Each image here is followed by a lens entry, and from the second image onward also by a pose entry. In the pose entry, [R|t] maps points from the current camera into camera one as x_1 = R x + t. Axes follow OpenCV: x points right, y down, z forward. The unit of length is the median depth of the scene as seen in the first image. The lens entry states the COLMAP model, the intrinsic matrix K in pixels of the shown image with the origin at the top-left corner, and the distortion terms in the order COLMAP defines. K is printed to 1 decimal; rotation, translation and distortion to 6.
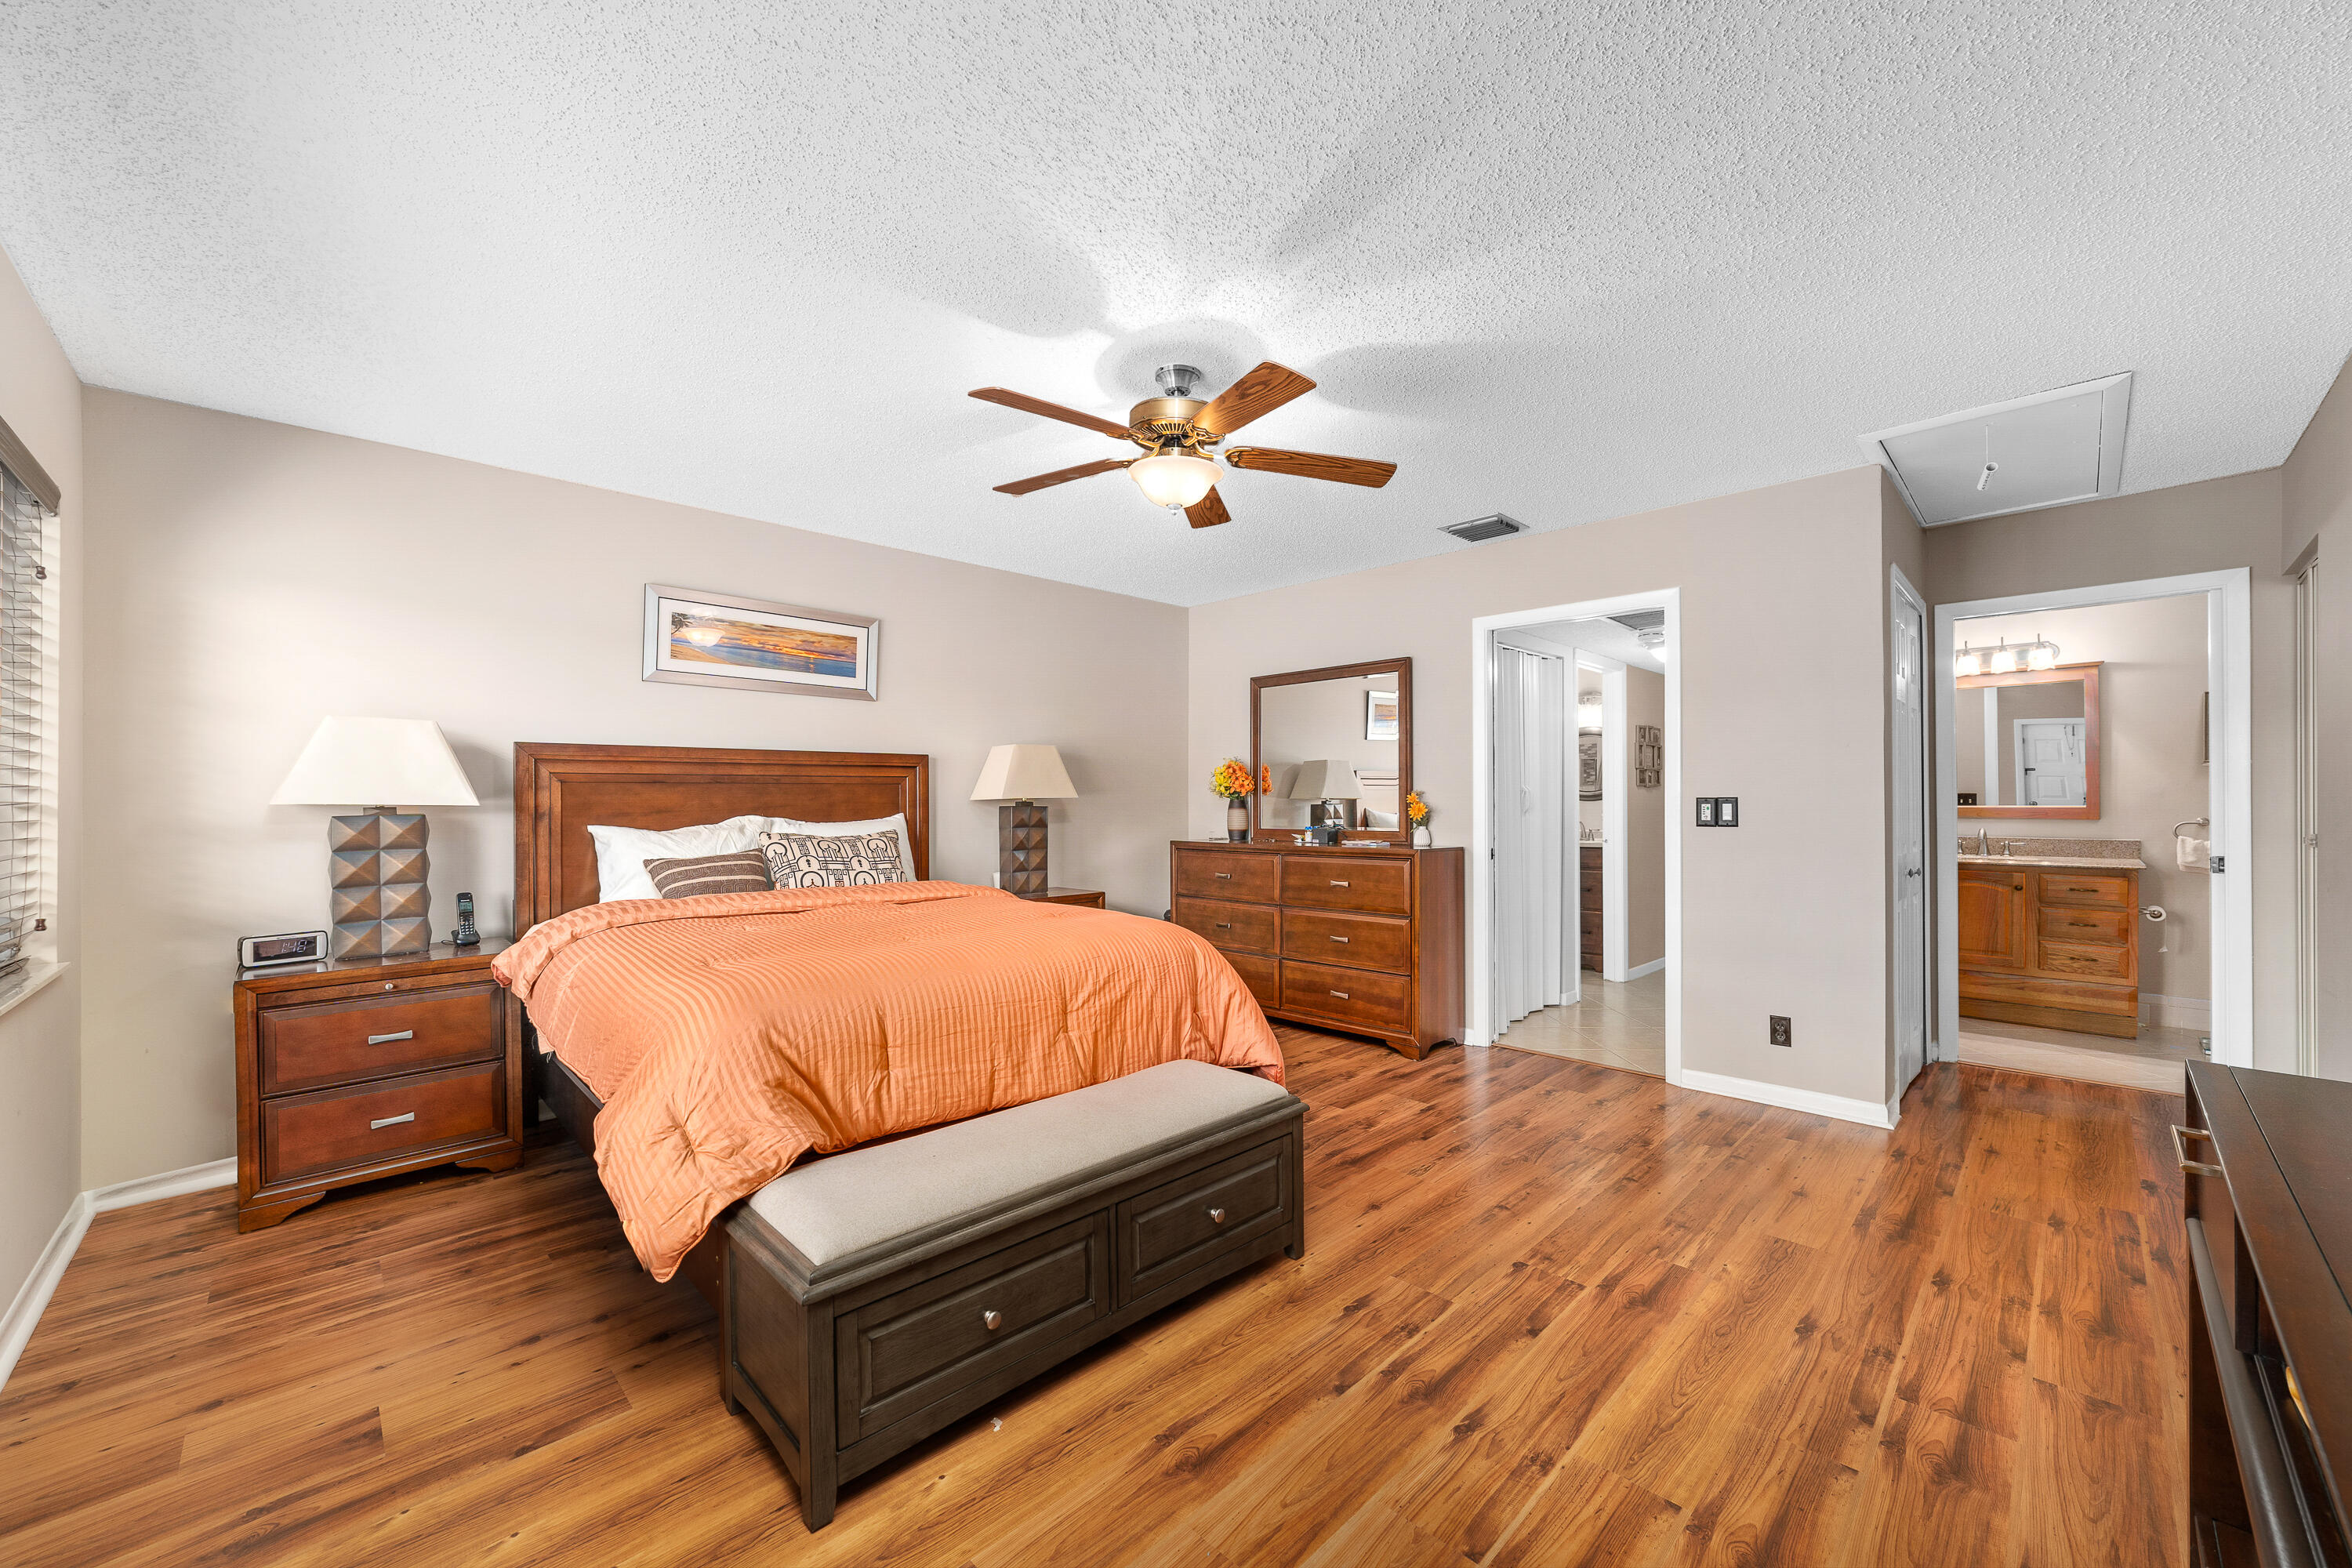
lens RADIAL K [[902.6, 0, 1172.6], [0, 902.6, 801.2], [0, 0, 1]] dist [-0.023653, 0.007410]
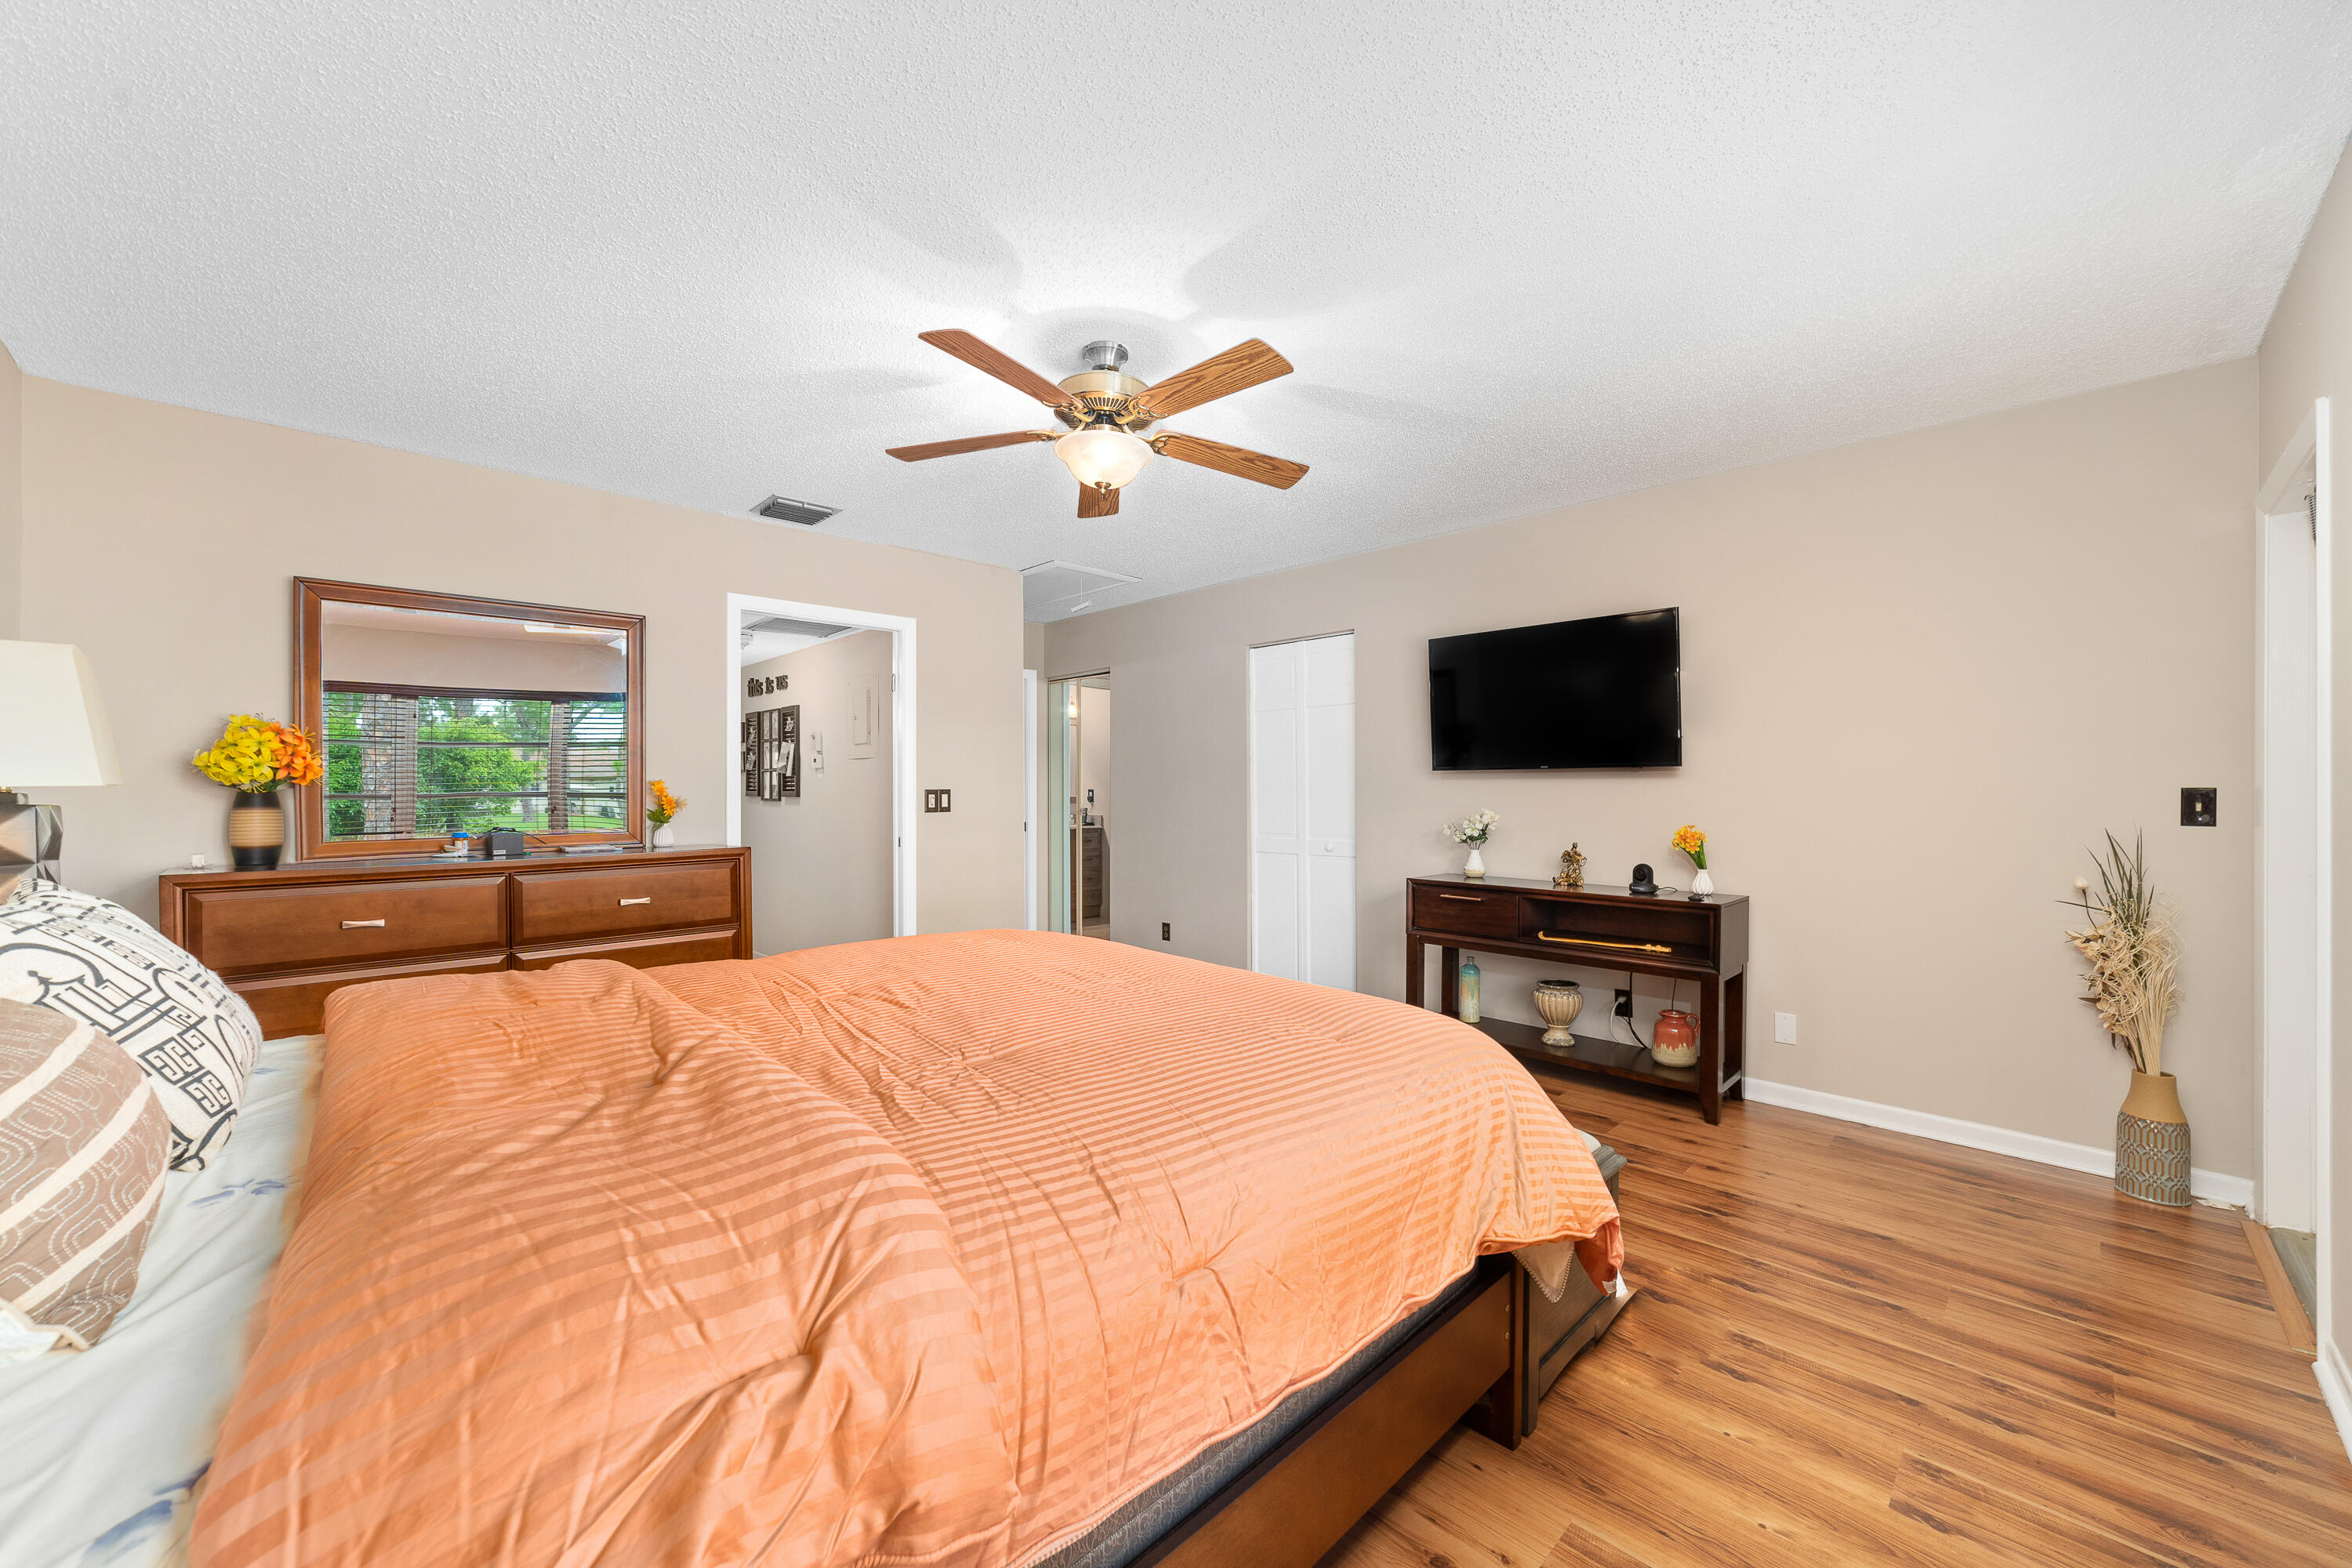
lens RADIAL K [[902.6, 0, 1172.6], [0, 902.6, 801.2], [0, 0, 1]] dist [-0.023653, 0.007410]
pose [[-0.012527, -0.010751, 0.999864, -0.697485], [0.006170, 0.999922, 0.010829, 0.000702], [-0.999902, 0.006305, -0.012459, 0.675874]]
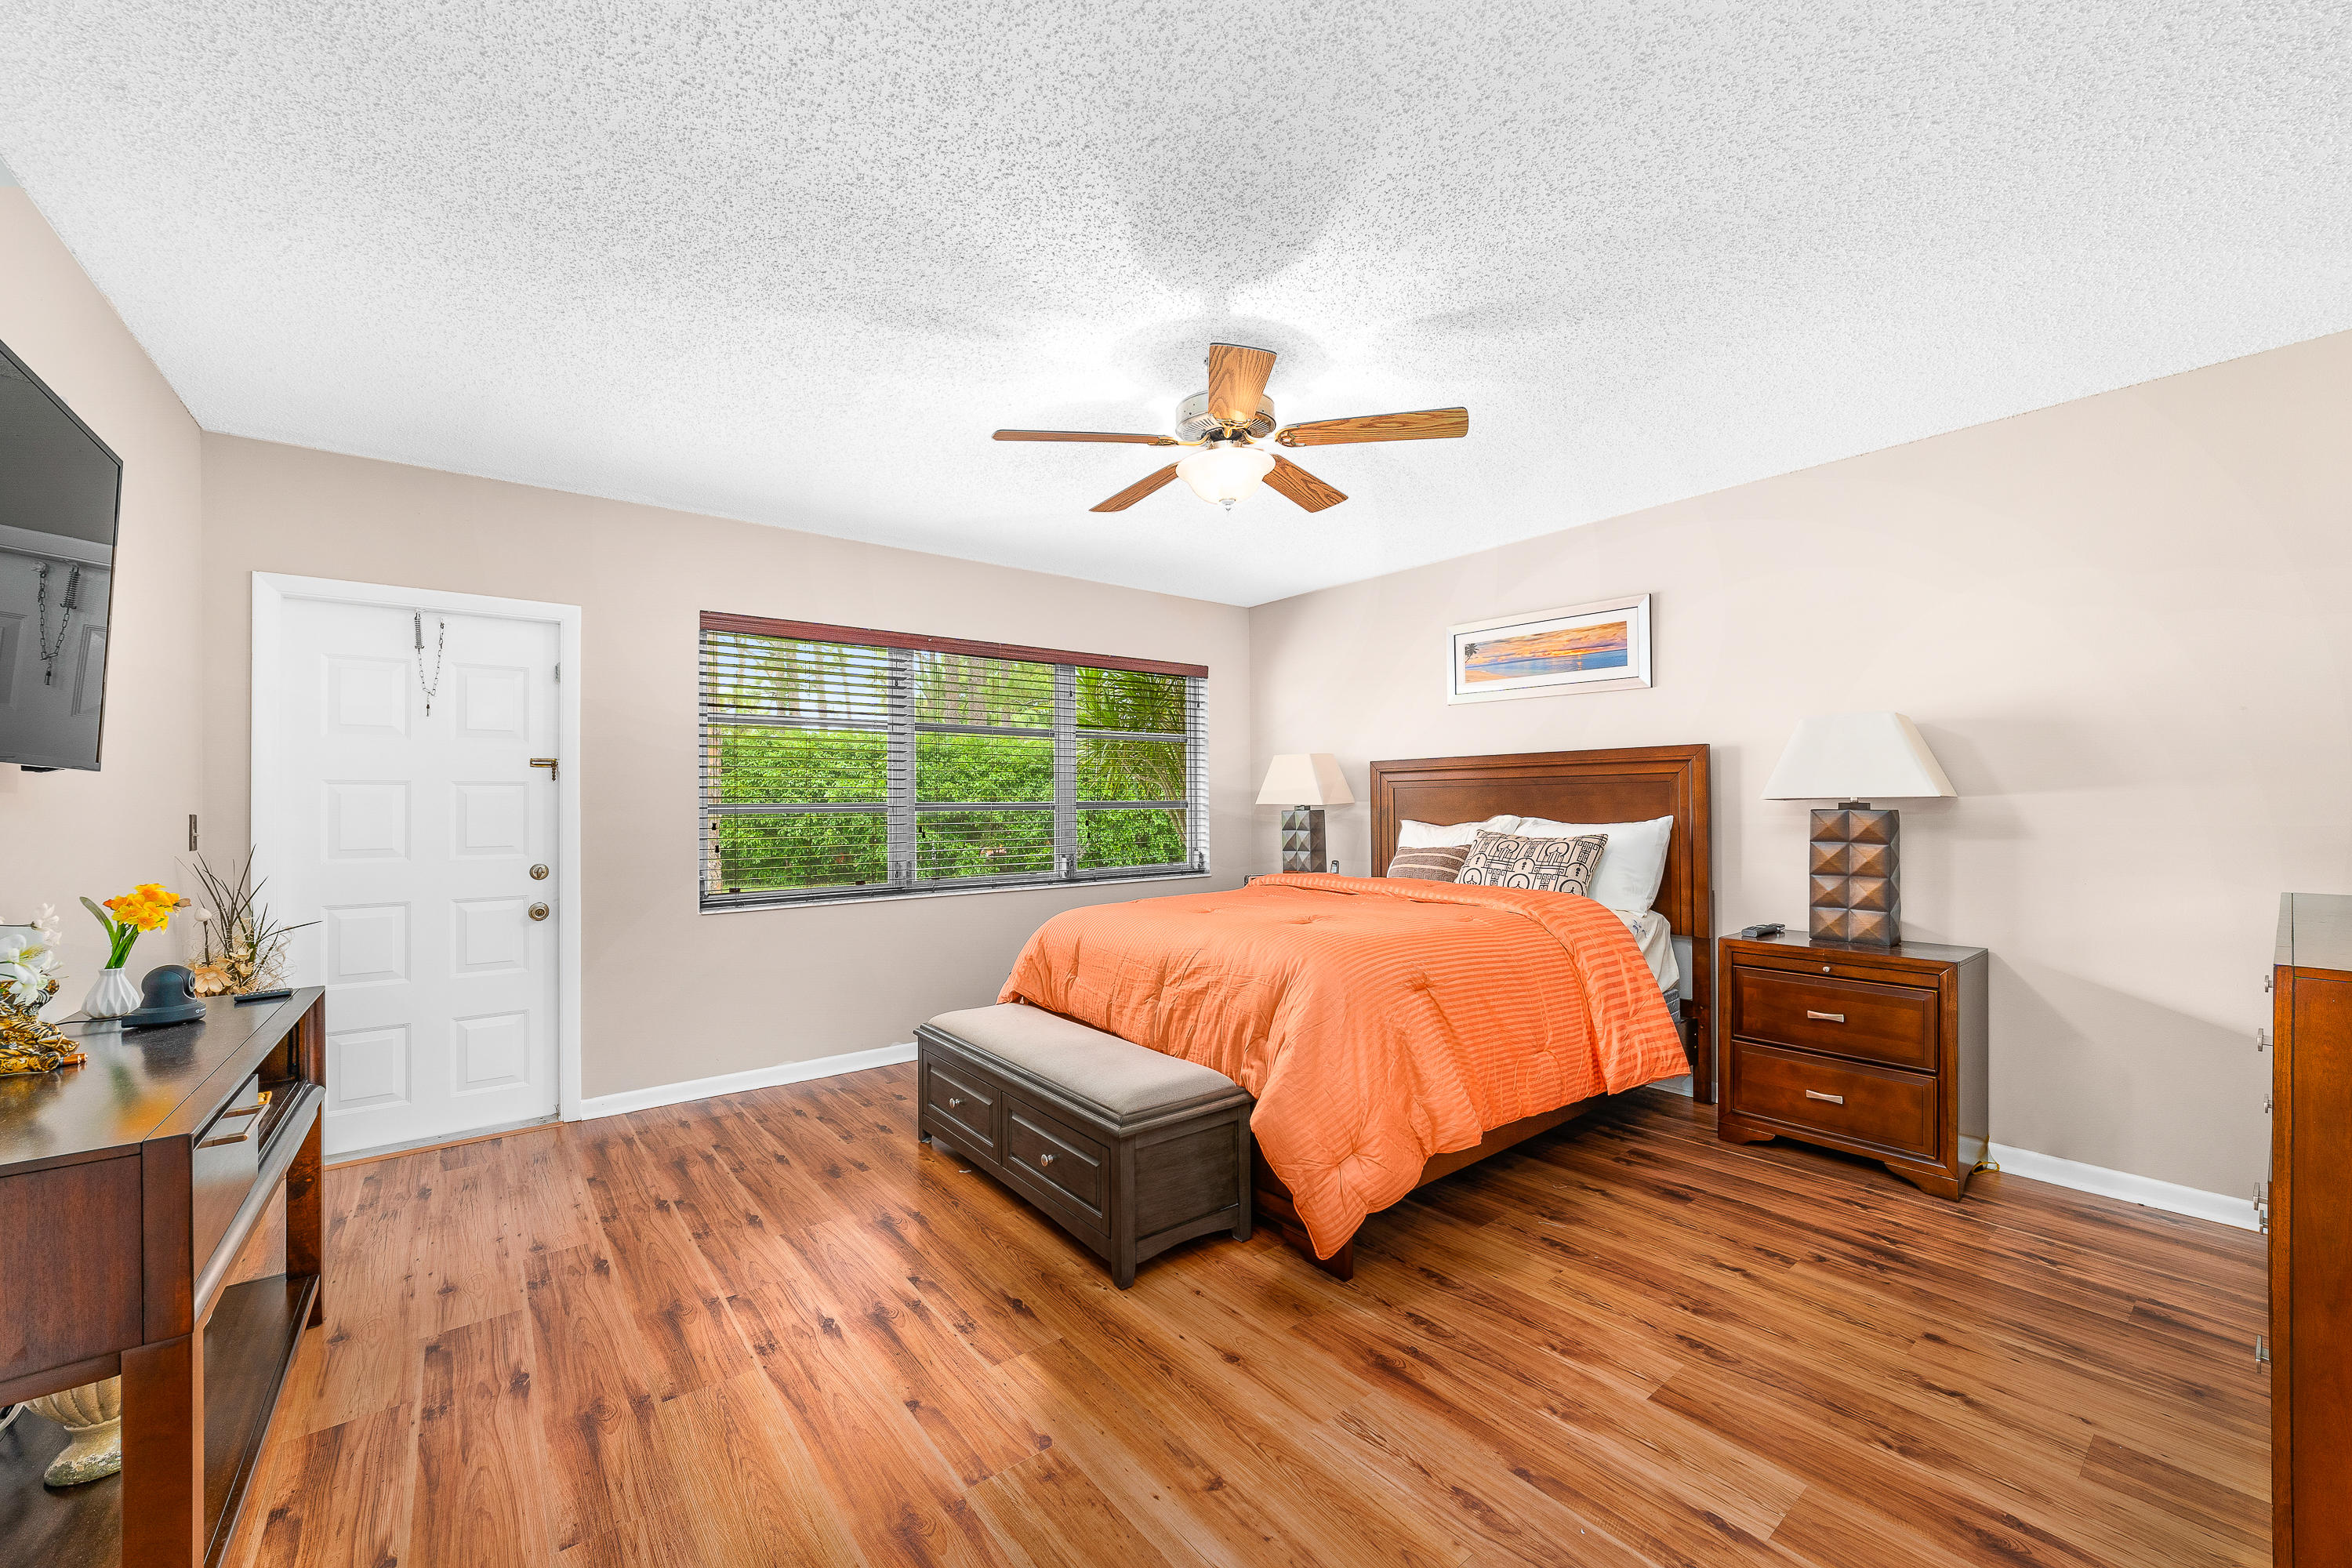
lens RADIAL K [[902.6, 0, 1172.6], [0, 902.6, 801.2], [0, 0, 1]] dist [-0.023653, 0.007410]
pose [[-0.104622, 0.003660, -0.994505, 0.701838], [0.006706, 0.999973, 0.002974, -0.006986], [0.994490, -0.006358, -0.104643, 0.751973]]
